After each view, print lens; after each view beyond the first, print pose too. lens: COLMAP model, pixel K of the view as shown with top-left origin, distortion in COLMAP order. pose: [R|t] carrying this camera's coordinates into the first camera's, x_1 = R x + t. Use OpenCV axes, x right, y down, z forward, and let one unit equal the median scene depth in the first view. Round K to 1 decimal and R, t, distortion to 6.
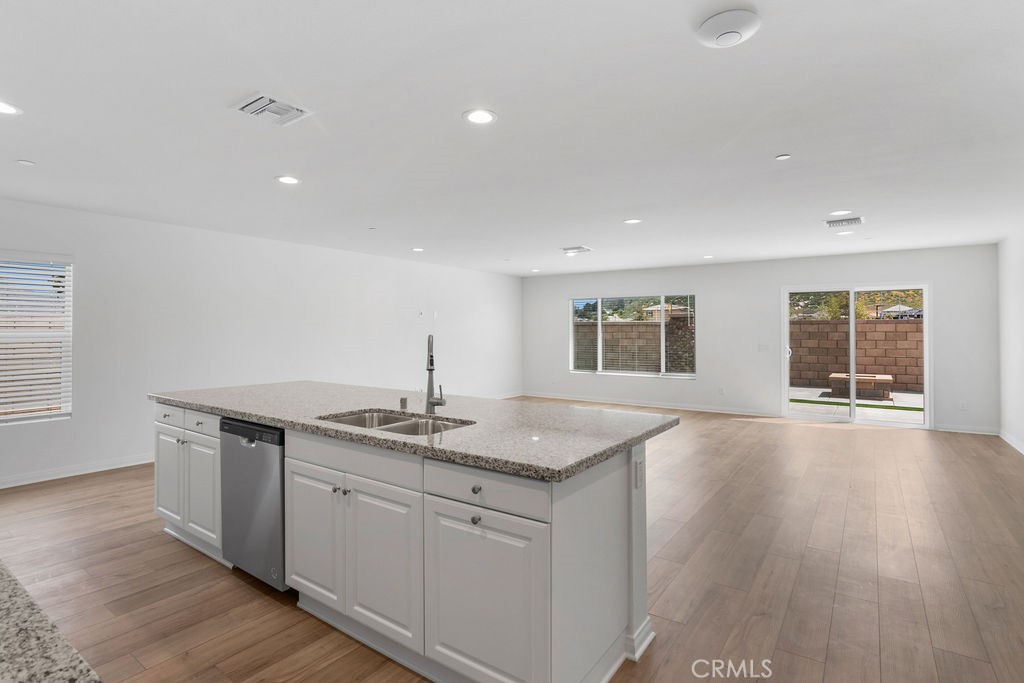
lens RADIAL K [[506.9, 0, 509.0], [0, 506.9, 331.3], [0, 0, 1]] dist [-0.030249, 0.010342]
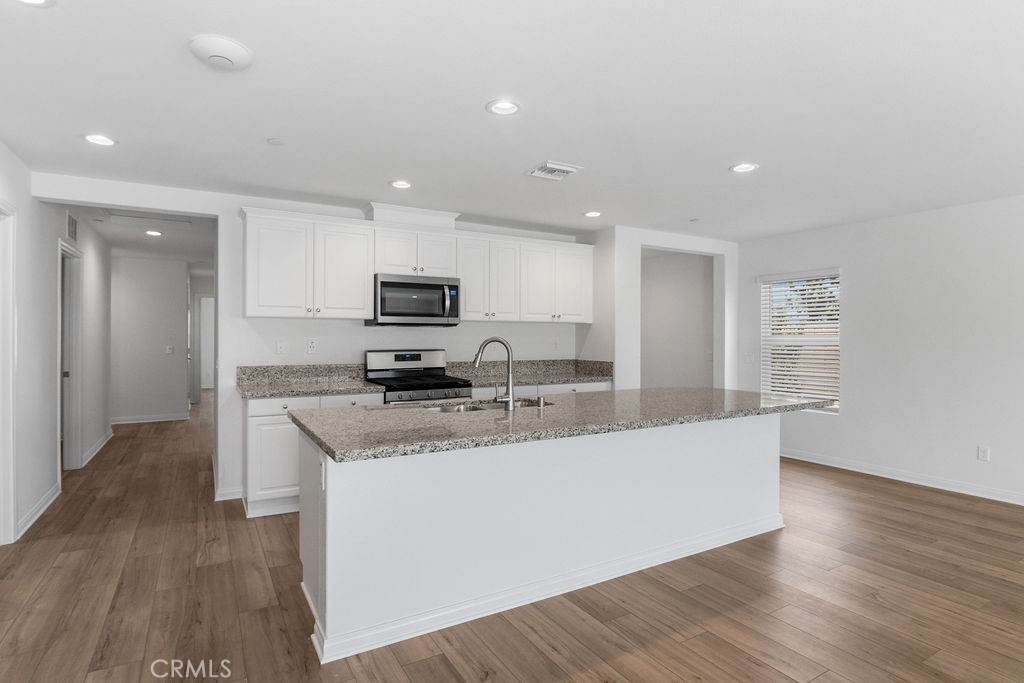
lens RADIAL K [[527.2, 0, 512.0], [0, 527.2, 341.5], [0, 0, 1]] dist [-0.052514, -0.000493]
pose [[-0.412999, 0.004638, -0.910720, 0.240641], [0.000944, 0.999989, 0.004664, 0.002882], [0.910731, 0.001067, -0.412998, 0.416432]]
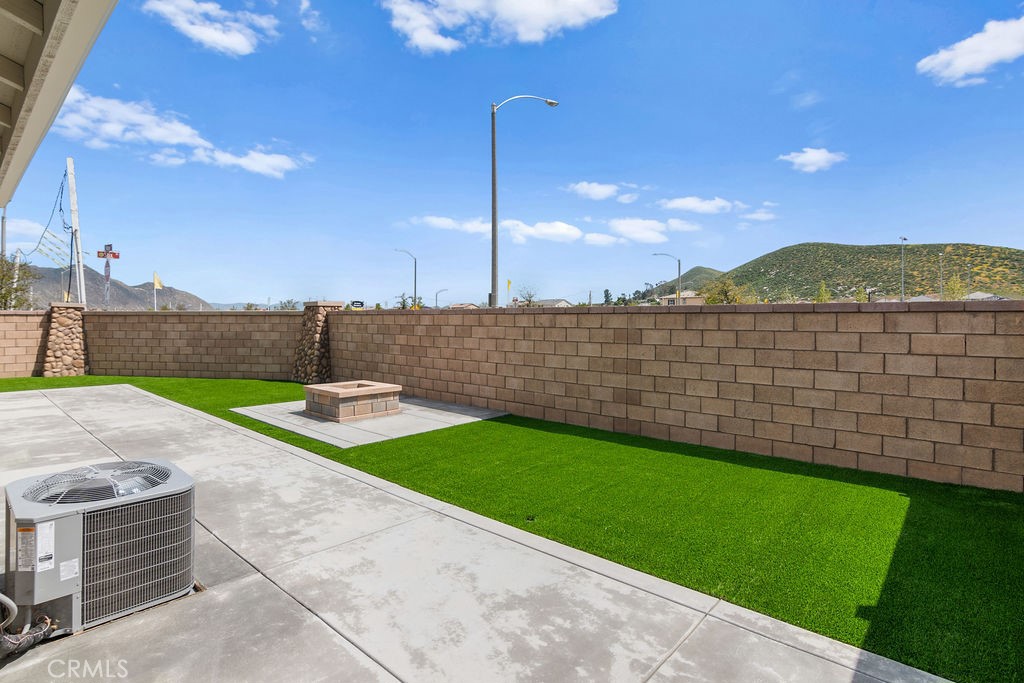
lens RADIAL K [[506.9, 0, 509.0], [0, 506.9, 331.3], [0, 0, 1]] dist [-0.030249, 0.010342]
pose [[0.993709, 0.005921, -0.111835, 1.295219], [-0.003123, 0.999678, 0.025172, -0.013468], [0.111948, -0.024664, 0.993408, 0.378723]]
